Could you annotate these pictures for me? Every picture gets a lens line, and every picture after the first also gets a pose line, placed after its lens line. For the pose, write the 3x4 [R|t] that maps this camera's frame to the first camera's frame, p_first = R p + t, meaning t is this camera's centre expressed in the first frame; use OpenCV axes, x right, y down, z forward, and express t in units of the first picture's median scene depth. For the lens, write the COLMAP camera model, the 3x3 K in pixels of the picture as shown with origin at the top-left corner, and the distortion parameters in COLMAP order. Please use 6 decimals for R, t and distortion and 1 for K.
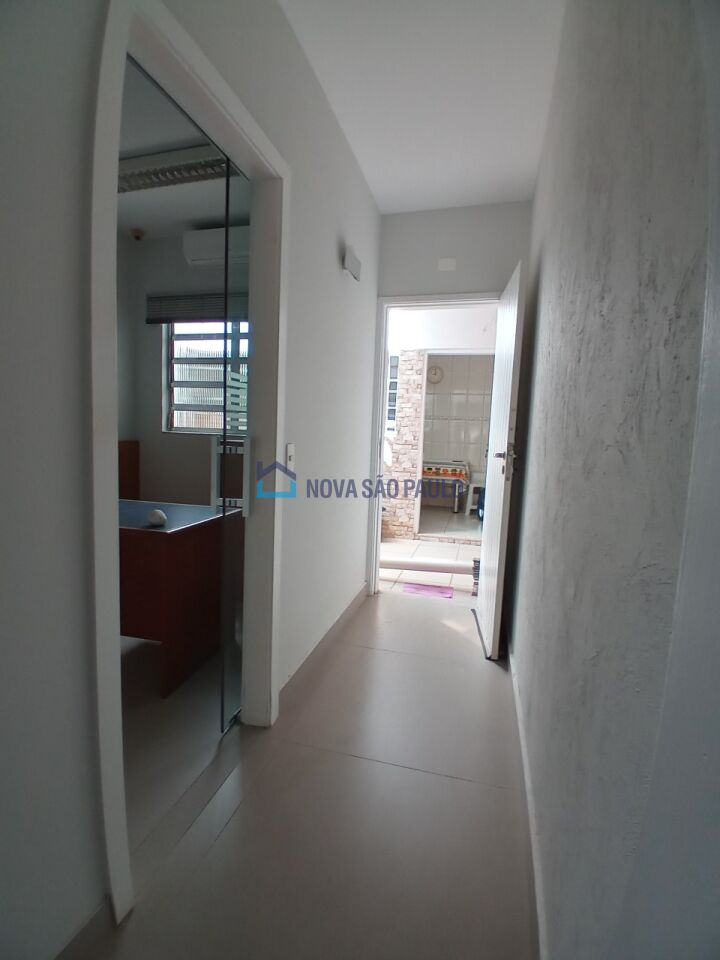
lens RADIAL K [[484.5, 0, 360.0], [0, 484.5, 480.0], [0, 0, 1]] dist [0.002650, -0.048663]
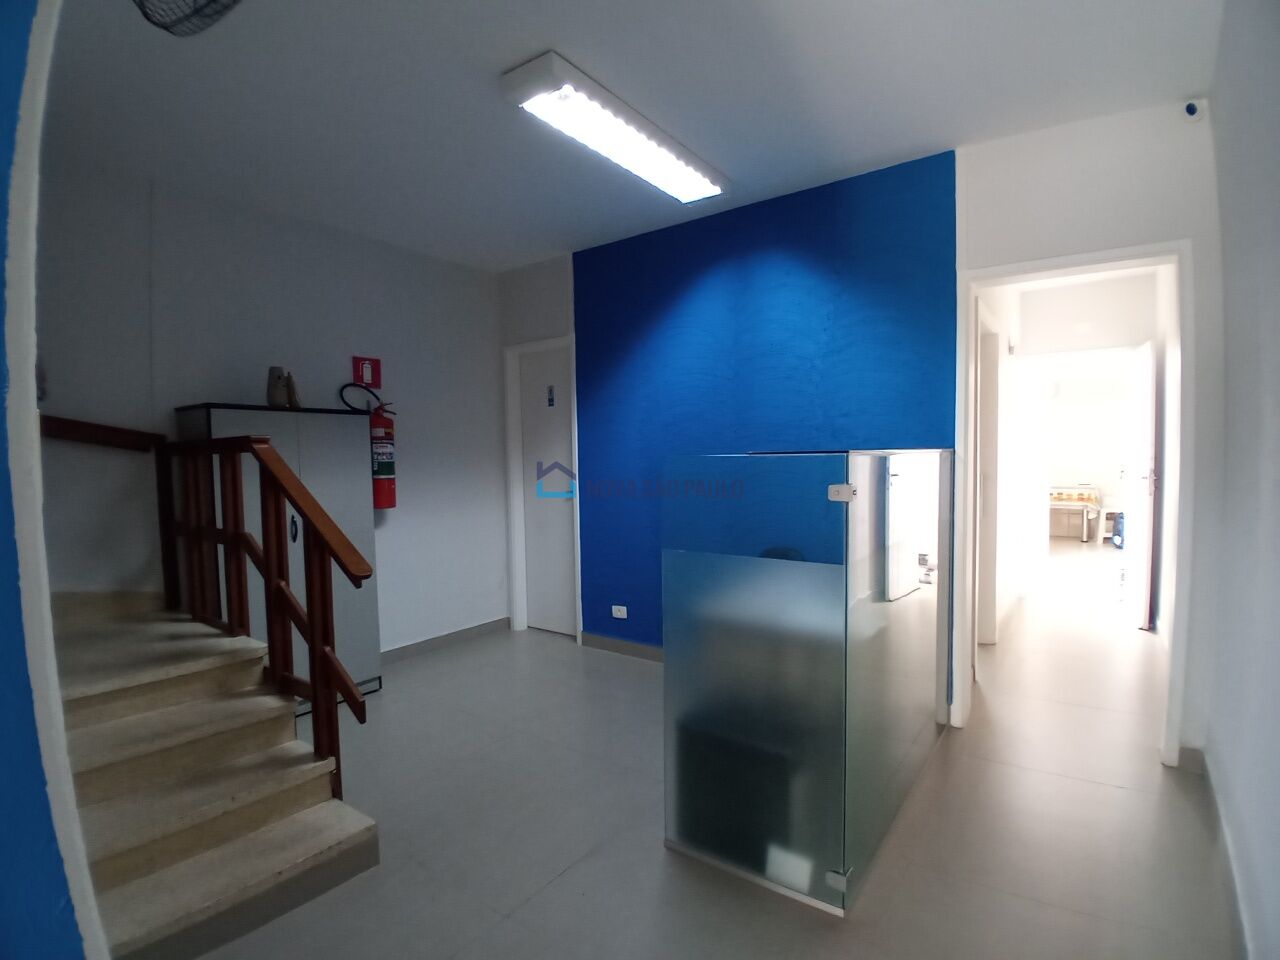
lens RADIAL K [[646.0, 0, 642.1], [0, 646.0, 488.7], [0, 0, 1]] dist [0.002650, -0.048663]
pose [[0.929520, -0.038618, -0.366744, -0.129648], [0.020237, 0.998345, -0.053833, 0.016970], [0.368215, 0.042617, 0.928763, -0.416146]]
